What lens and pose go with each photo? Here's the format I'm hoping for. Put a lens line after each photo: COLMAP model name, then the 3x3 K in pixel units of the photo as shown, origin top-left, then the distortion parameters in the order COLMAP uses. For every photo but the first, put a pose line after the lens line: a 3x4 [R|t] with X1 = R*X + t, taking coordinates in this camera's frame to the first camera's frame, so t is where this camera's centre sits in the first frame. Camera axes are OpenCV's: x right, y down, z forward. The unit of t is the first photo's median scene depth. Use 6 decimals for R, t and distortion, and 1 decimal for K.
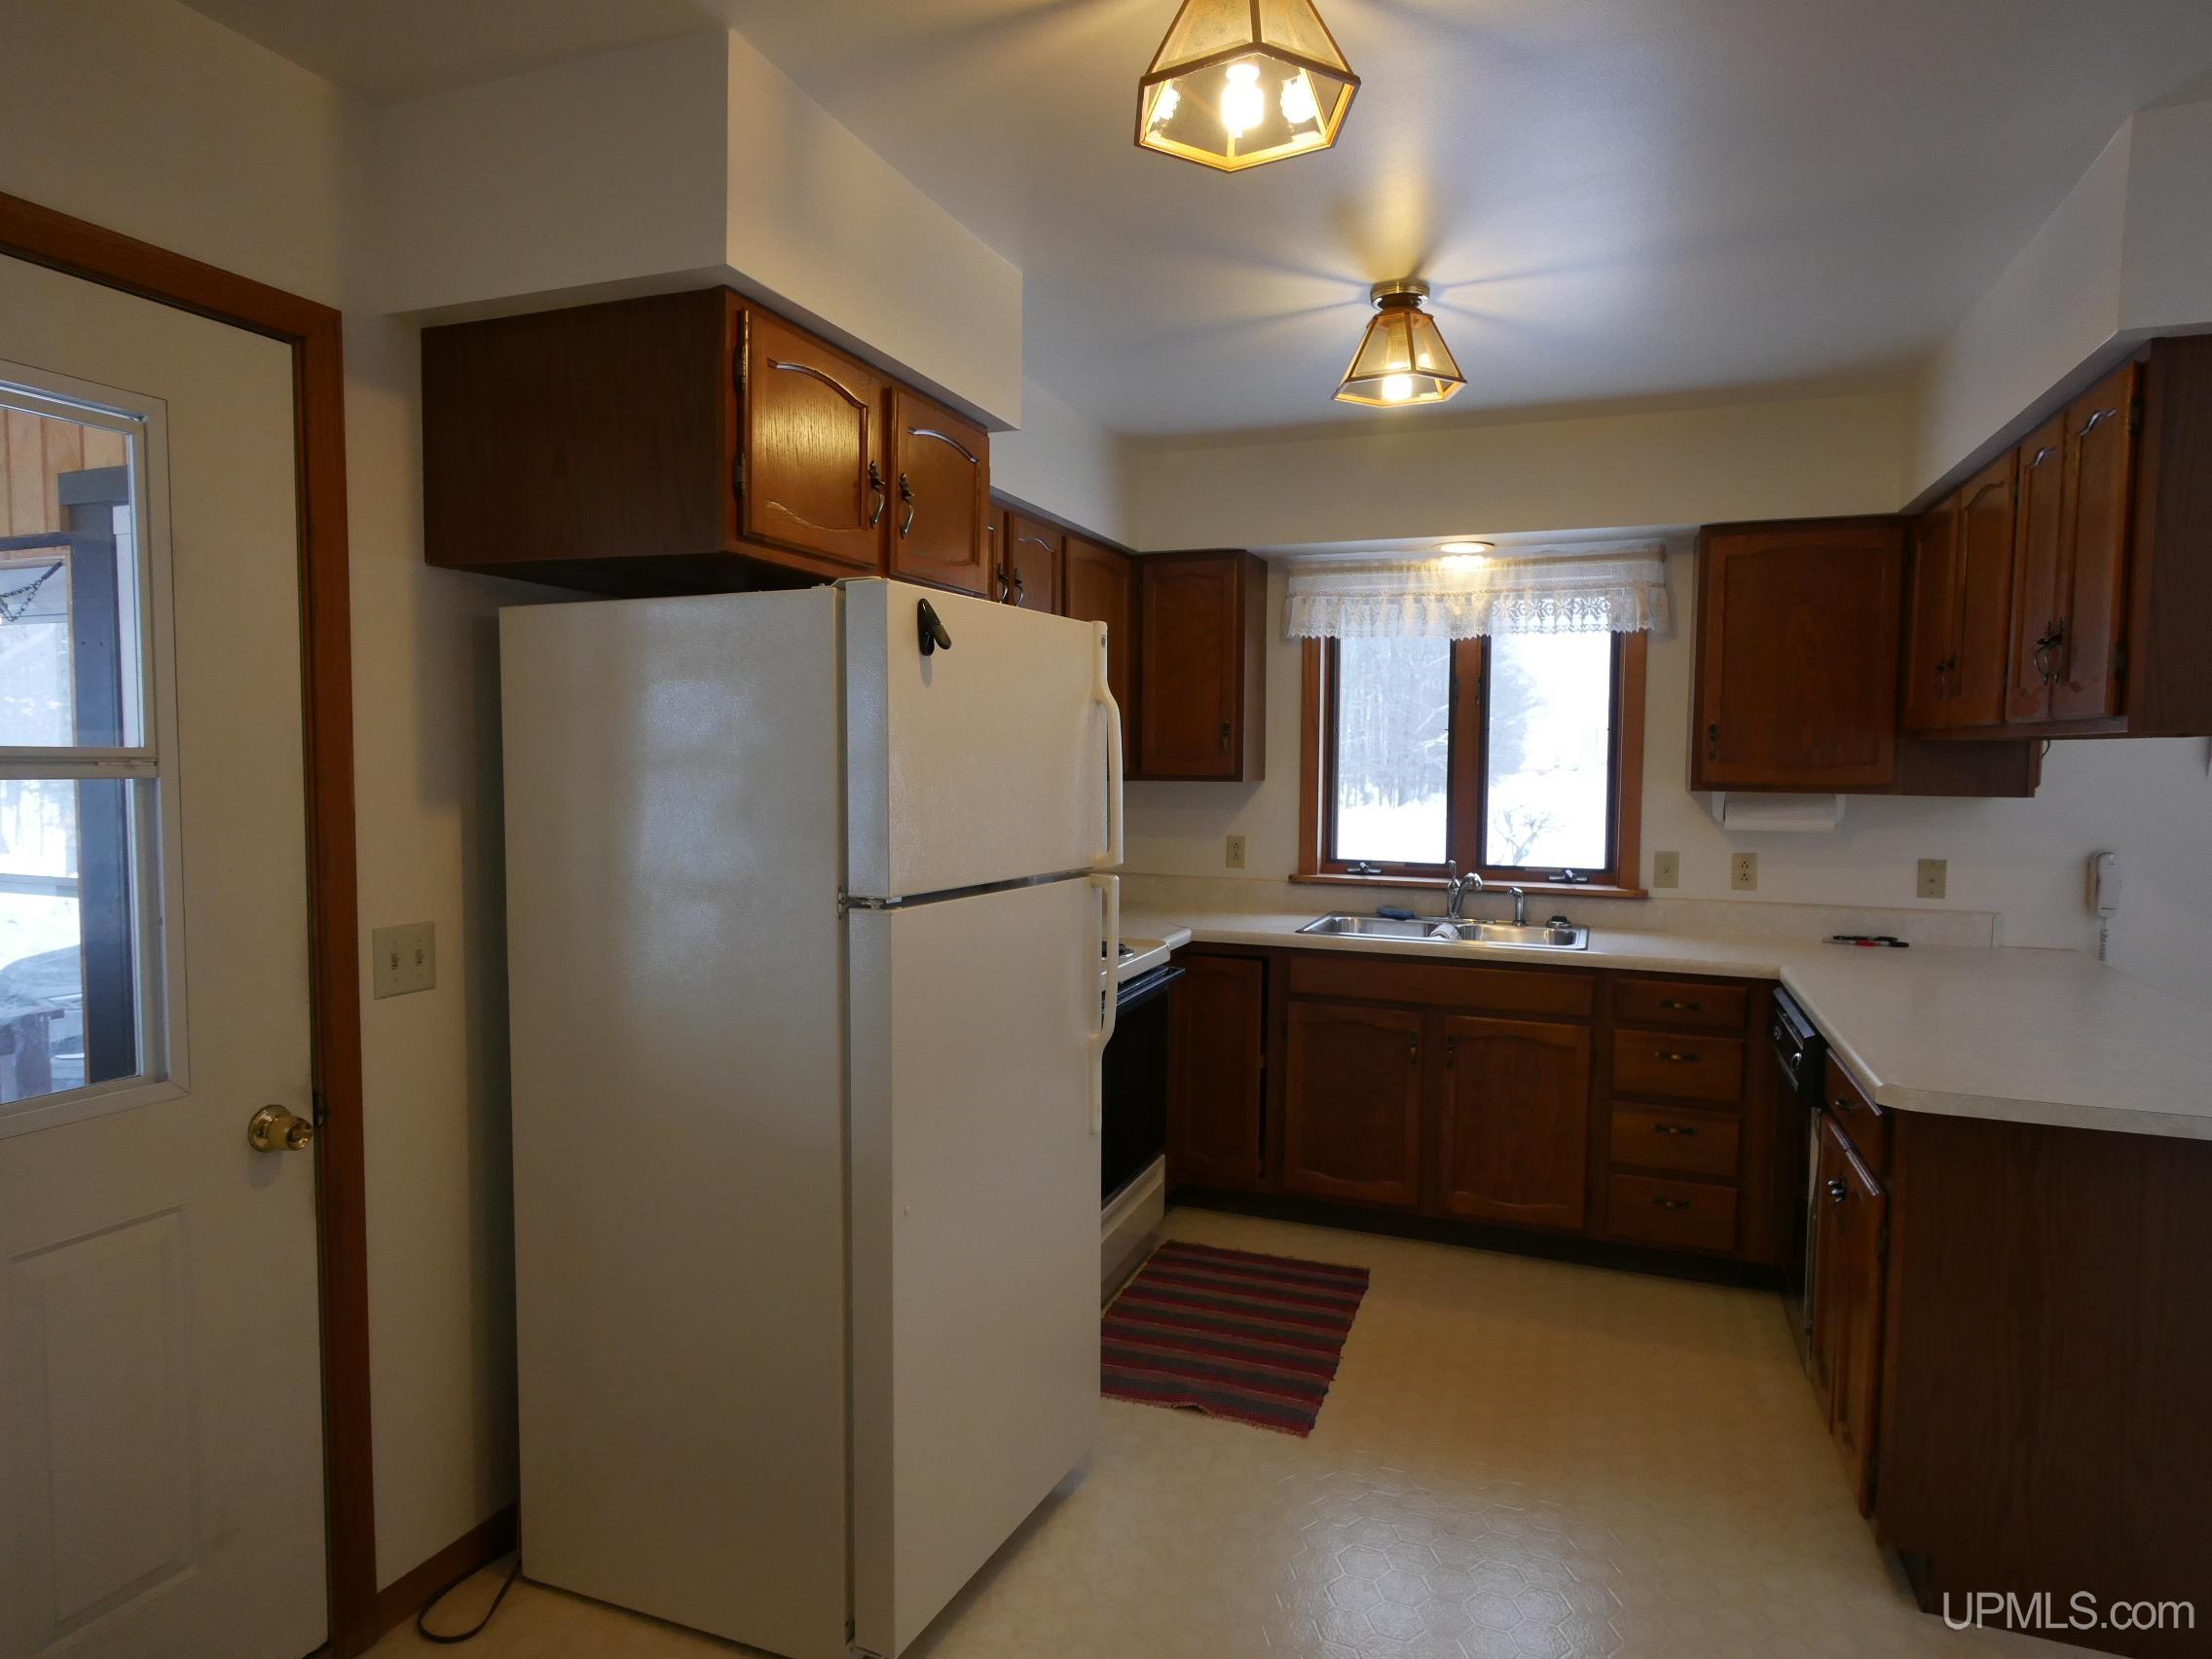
lens RADIAL K [[1266.9, 0, 1117.3], [0, 1266.9, 828.1], [0, 0, 1]] dist [-0.002603, -0.000199]
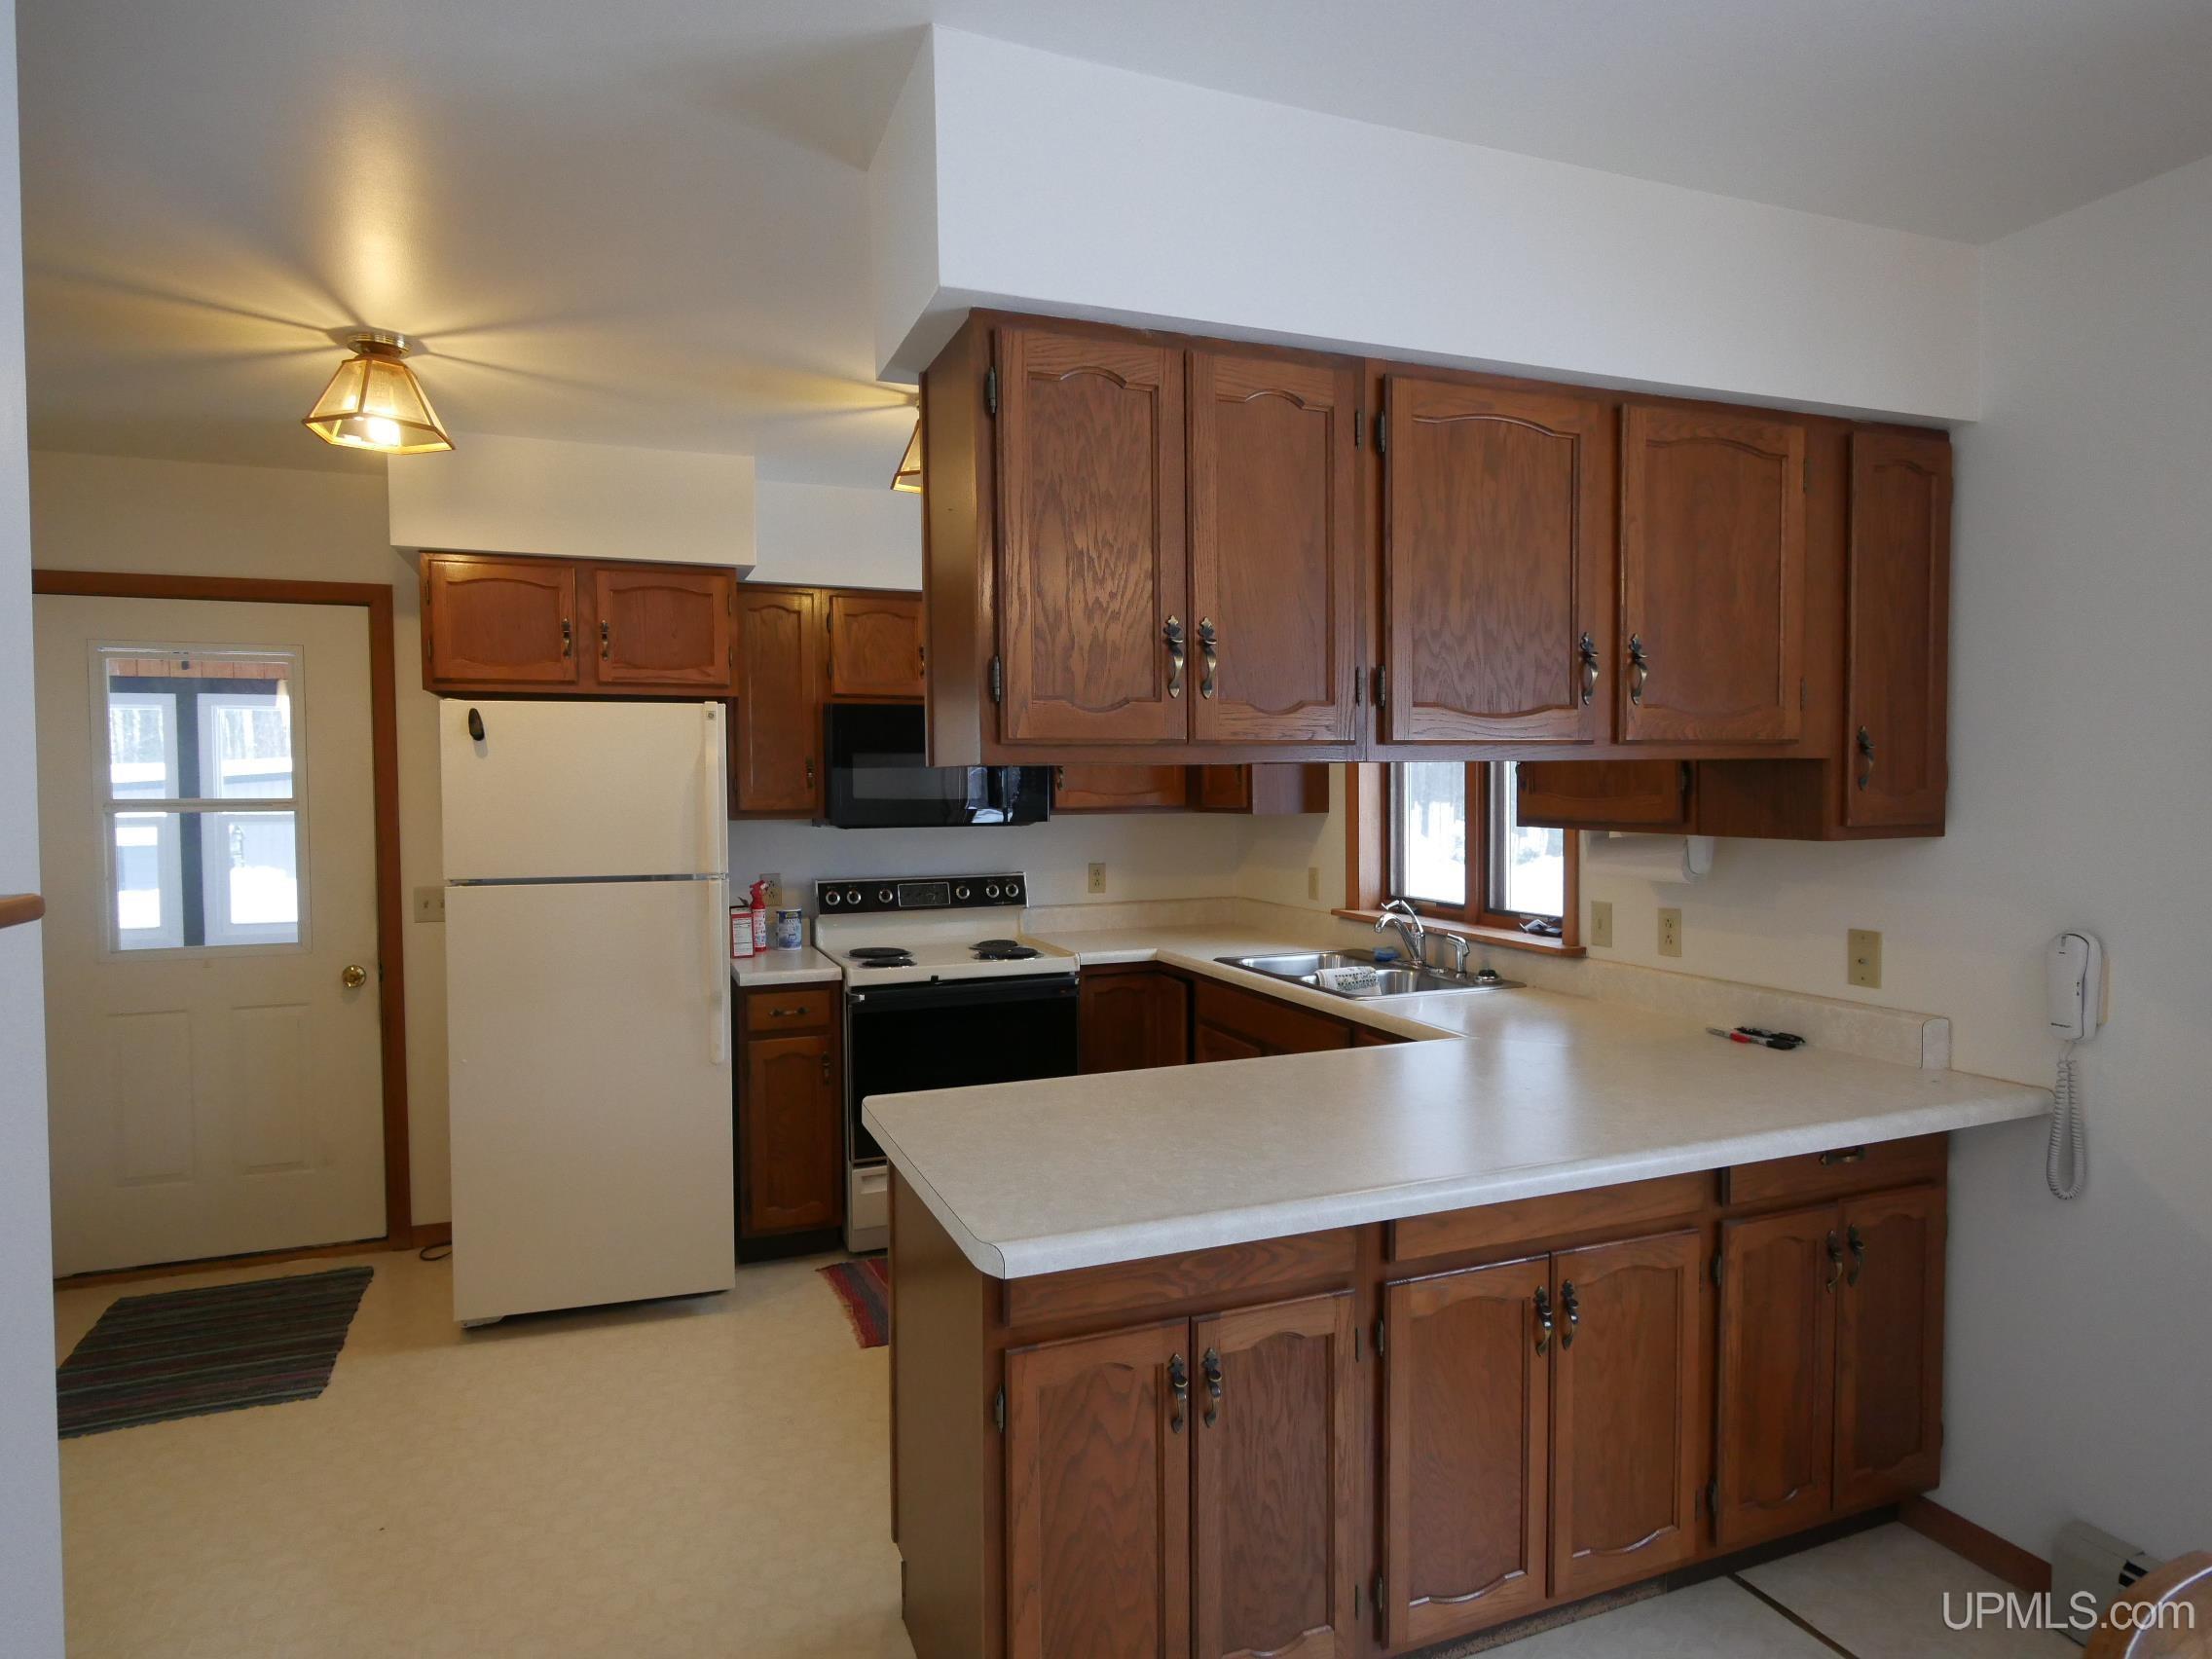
lens RADIAL K [[1266.9, 0, 1120.0], [0, 1266.9, 835.3], [0, 0, 1]] dist [-0.002603, -0.000199]
pose [[0.676503, 0.013811, -0.736310, 0.870961], [-0.026949, 0.999619, -0.006010, -0.010784], [0.735946, 0.023908, 0.676618, 0.249106]]
